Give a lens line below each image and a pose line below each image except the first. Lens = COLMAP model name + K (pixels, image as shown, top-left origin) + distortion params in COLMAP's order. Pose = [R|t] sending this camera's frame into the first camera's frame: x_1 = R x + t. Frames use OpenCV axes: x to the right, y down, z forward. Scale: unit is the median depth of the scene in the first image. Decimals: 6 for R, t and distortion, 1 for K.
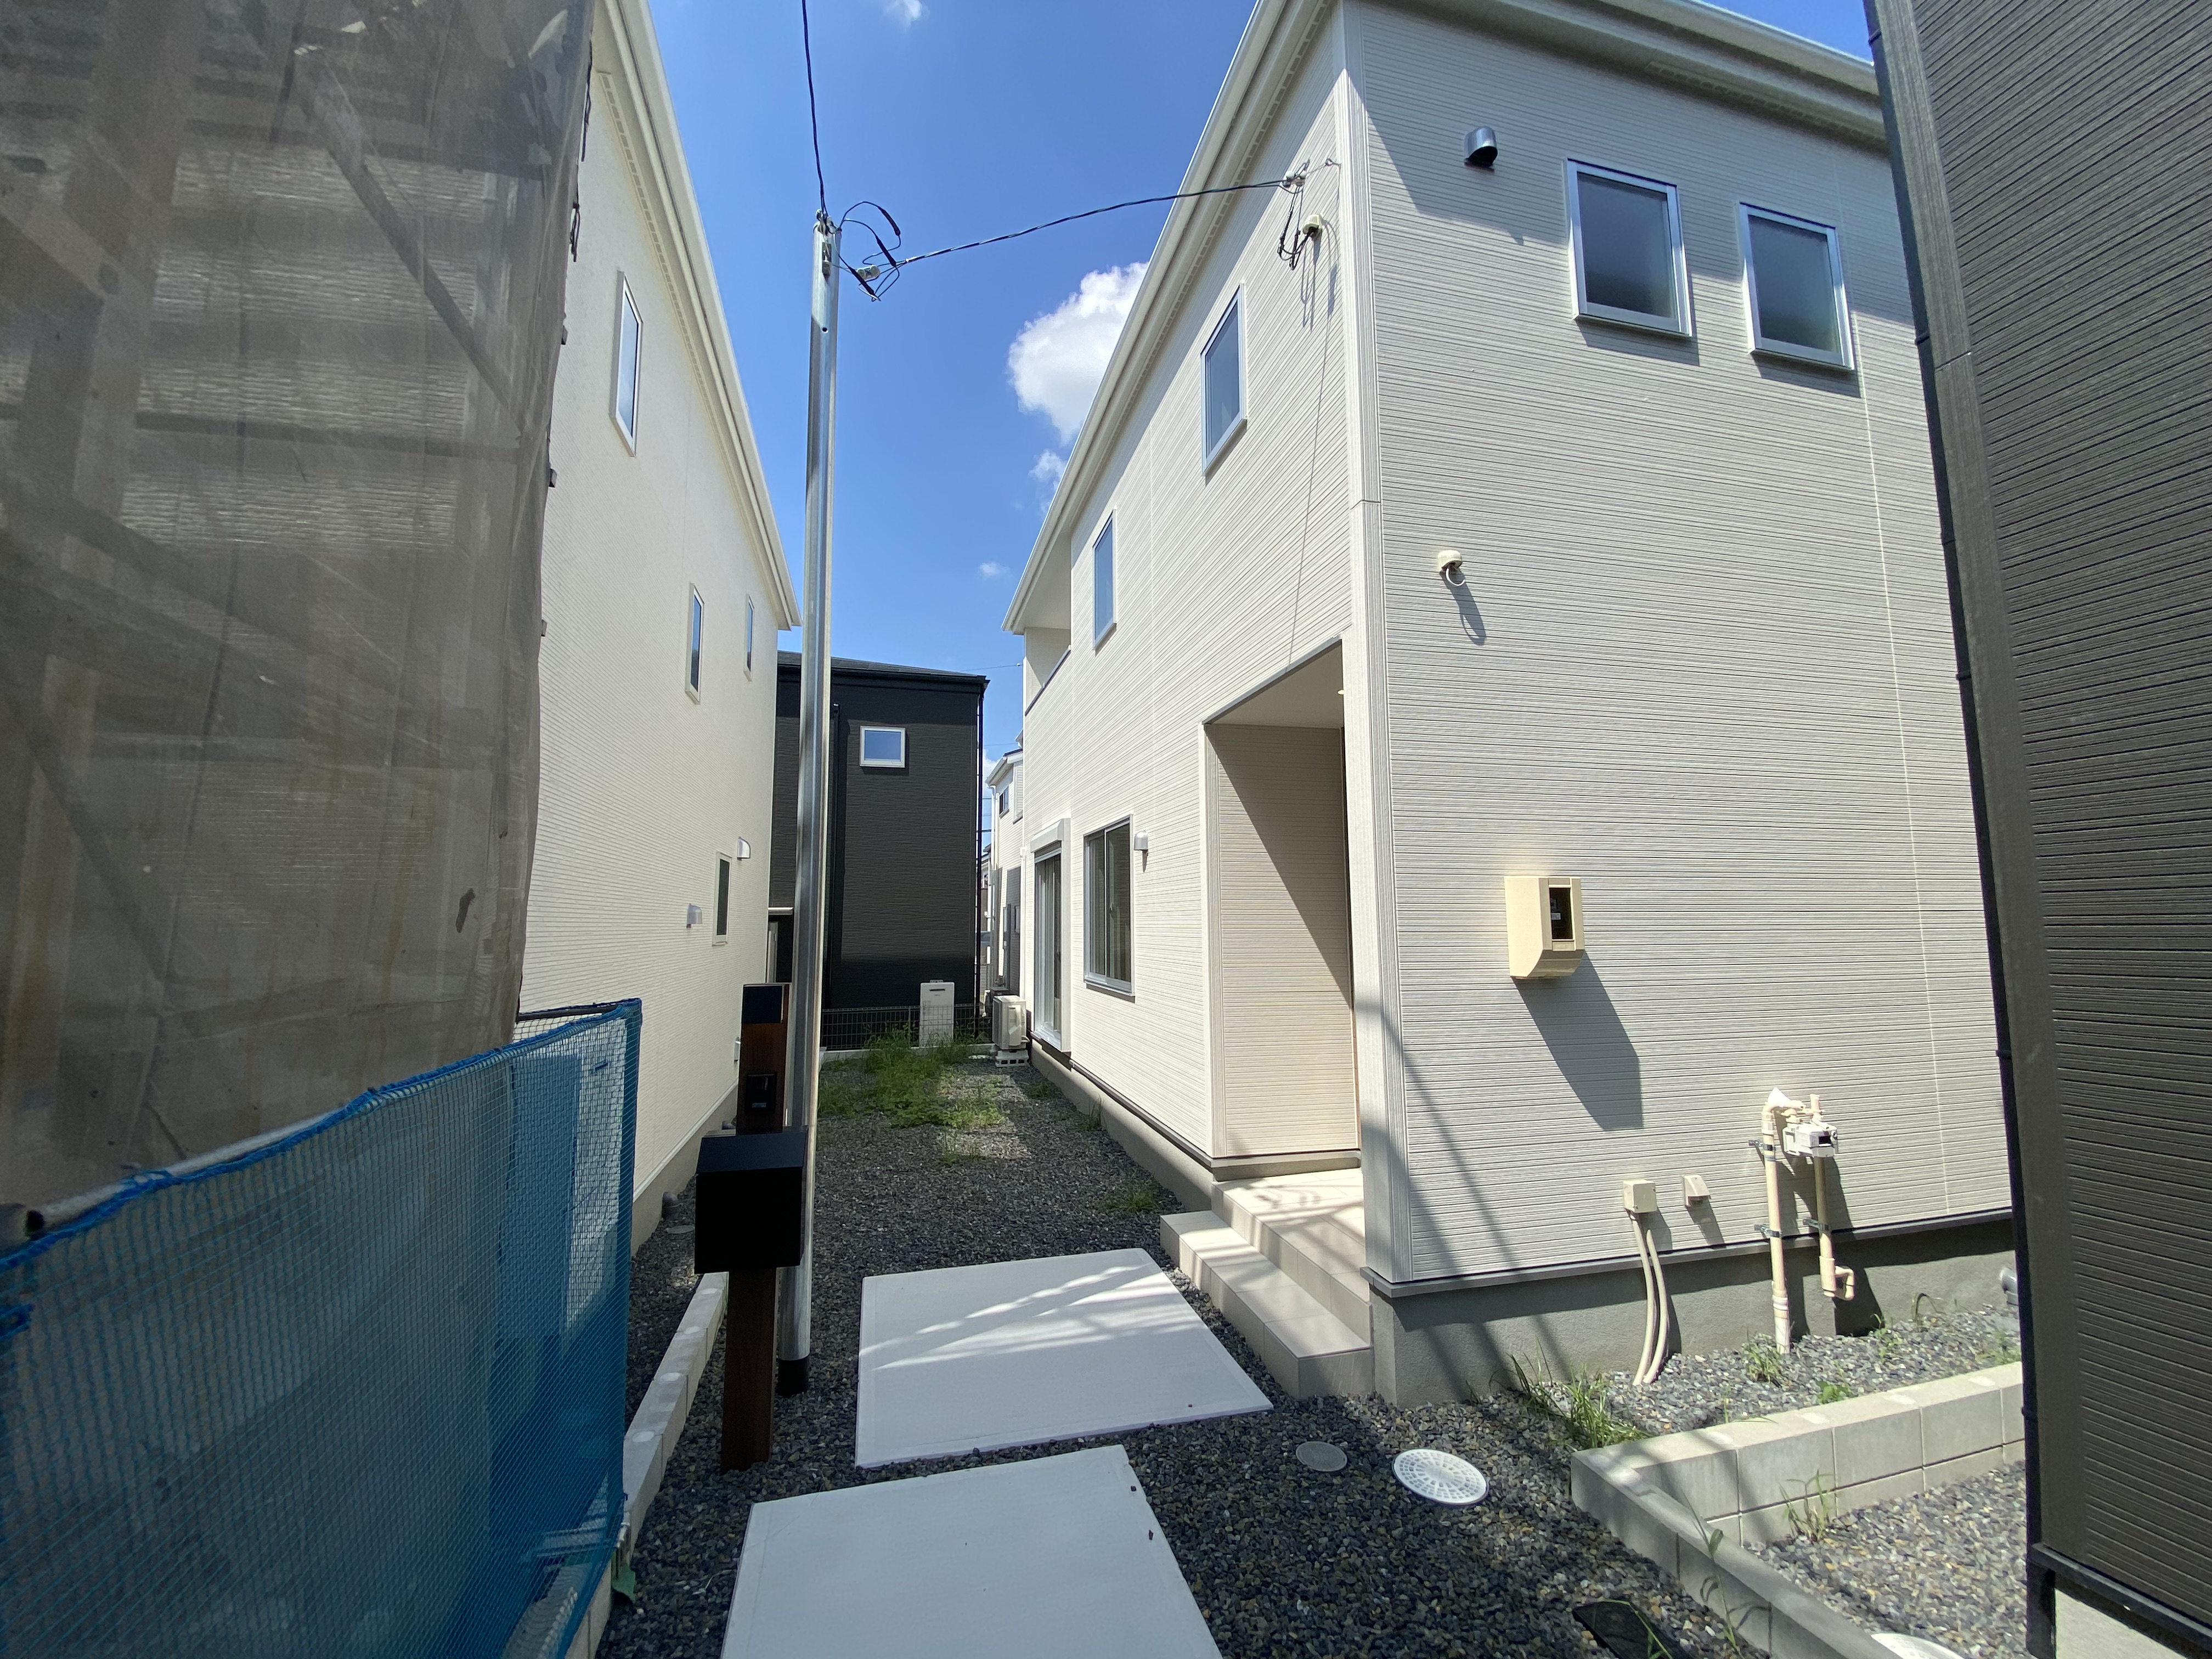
lens RADIAL K [[885.1, 0, 1106.0], [0, 885.1, 829.5], [0, 0, 1]] dist [-0.000113, -0.000012]
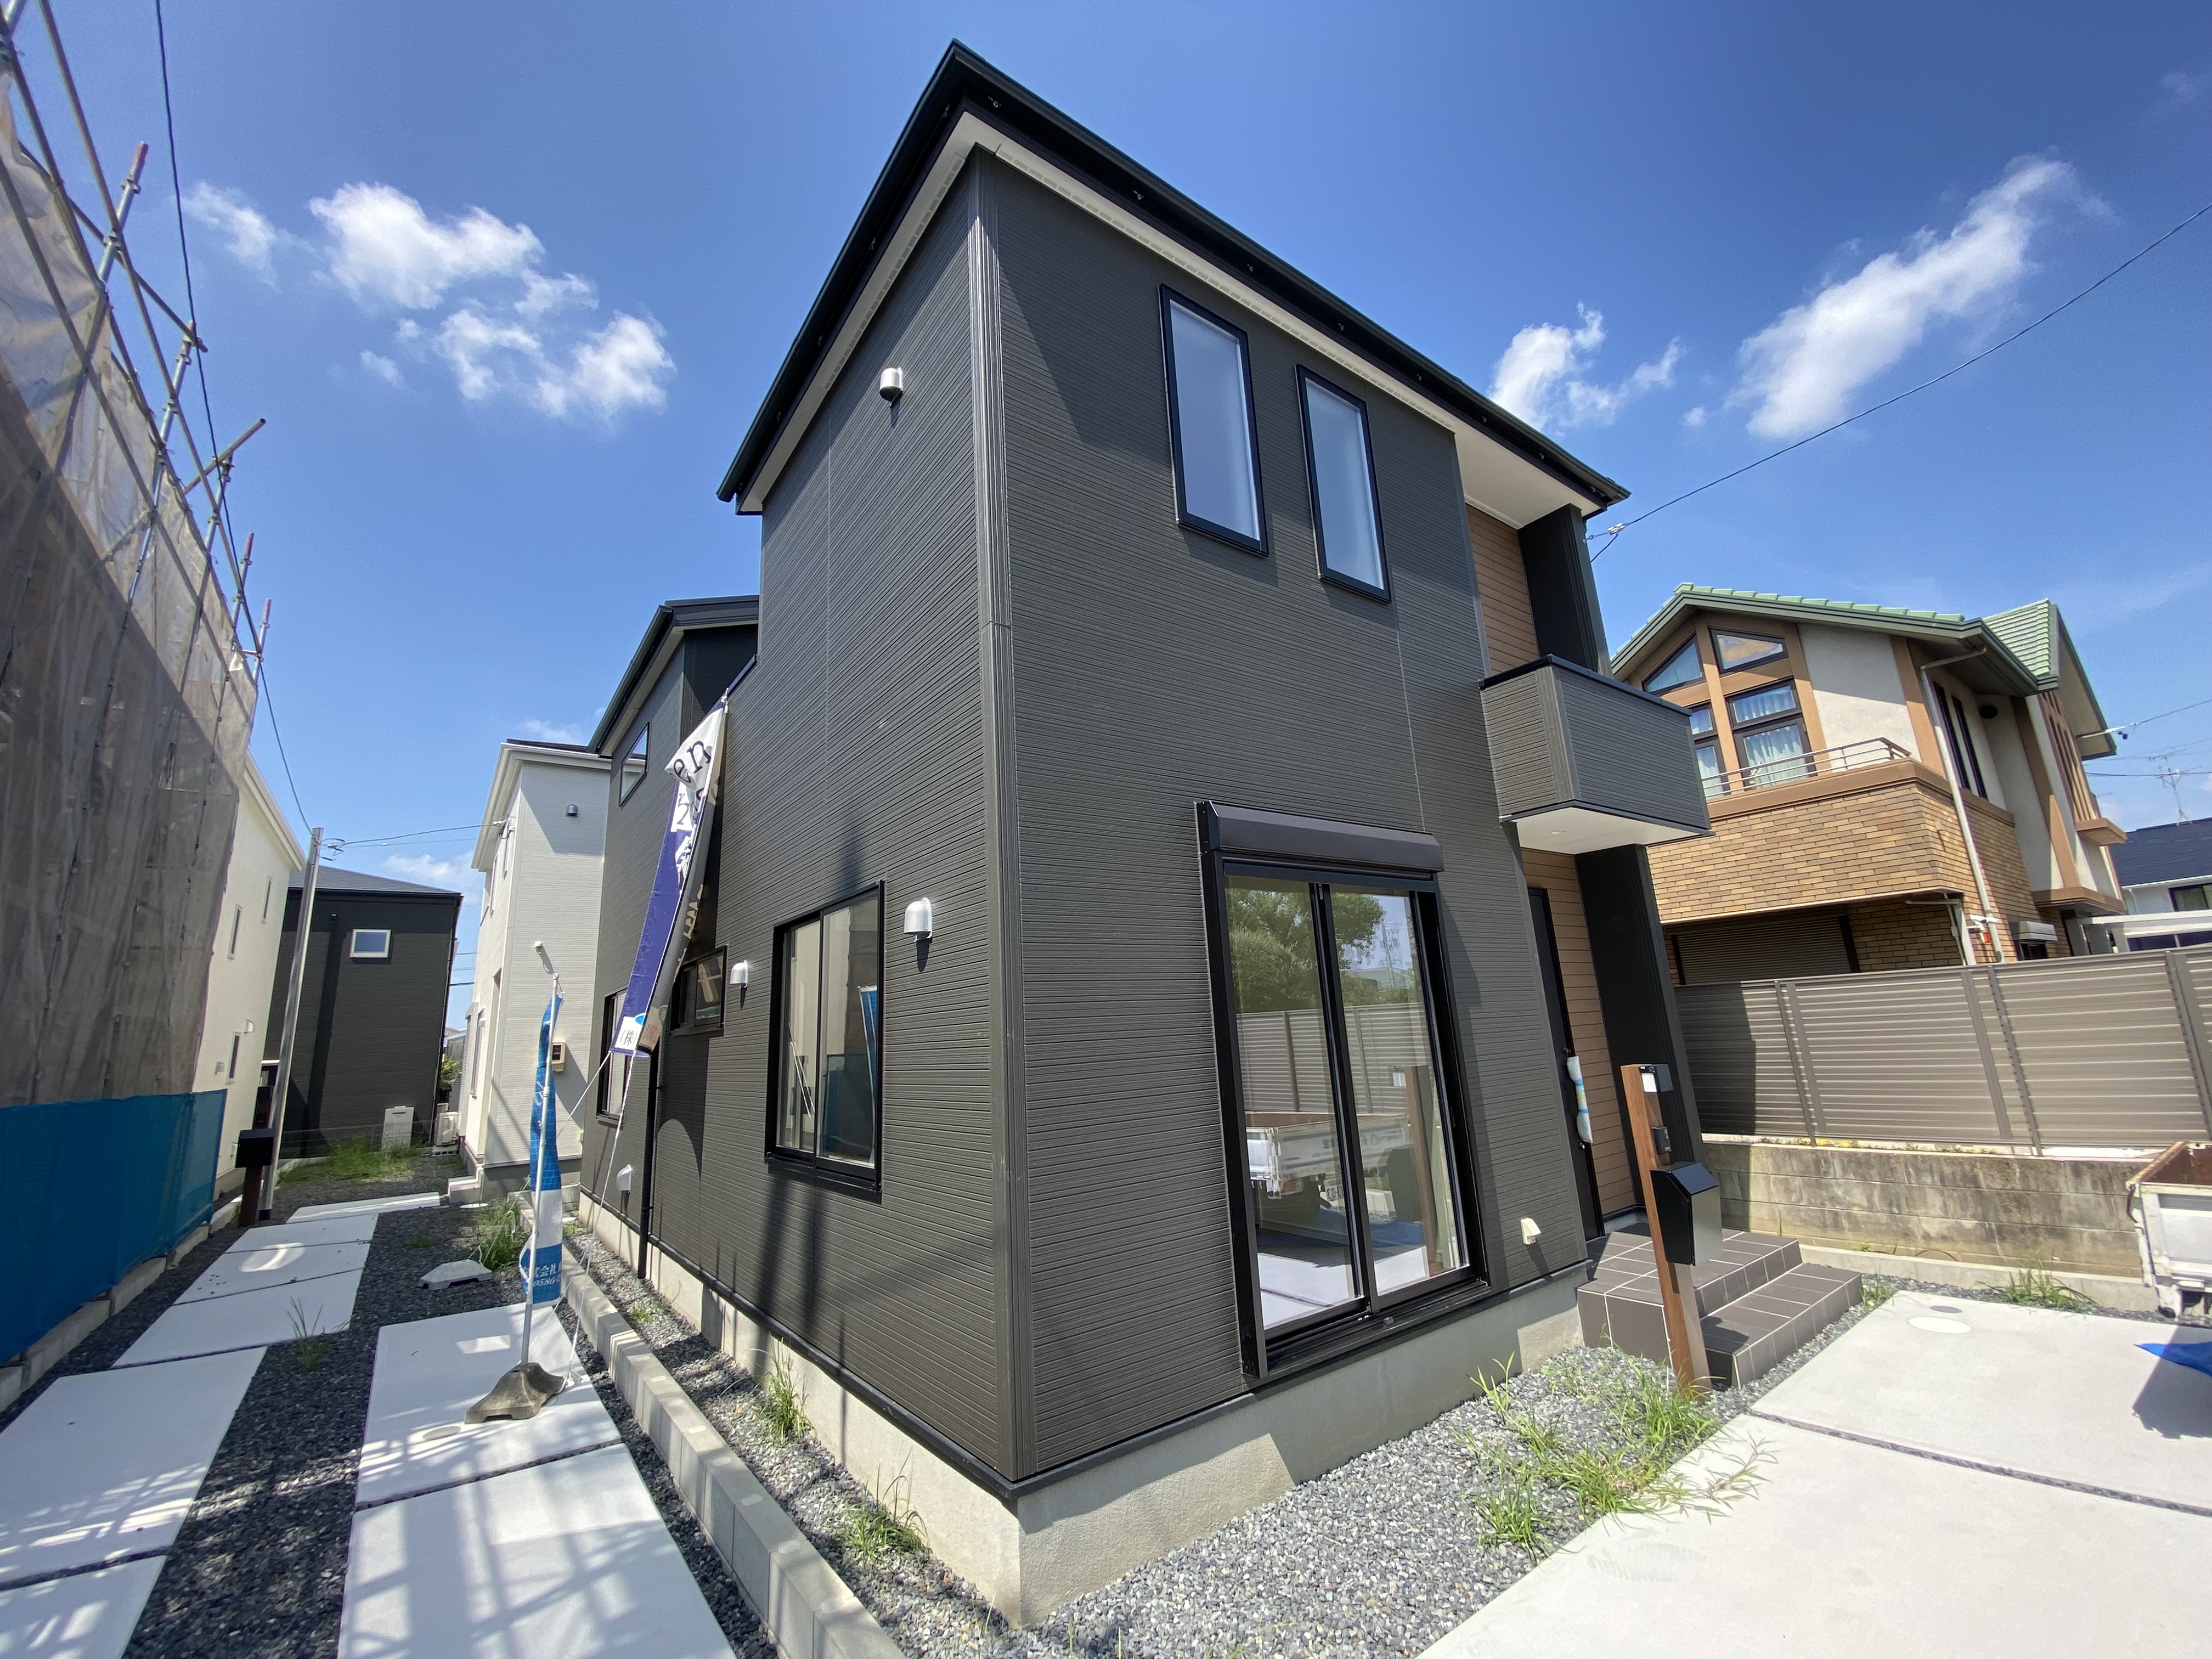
lens RADIAL K [[905.4, 0, 1106.0], [0, 905.4, 829.5], [0, 0, 1]] dist [-0.001178, -0.000109]
pose [[0.925605, 0.040379, 0.376332, 0.483962], [0.008712, 0.991757, -0.127840, -0.127771], [-0.378391, 0.121608, 0.917623, -1.363392]]
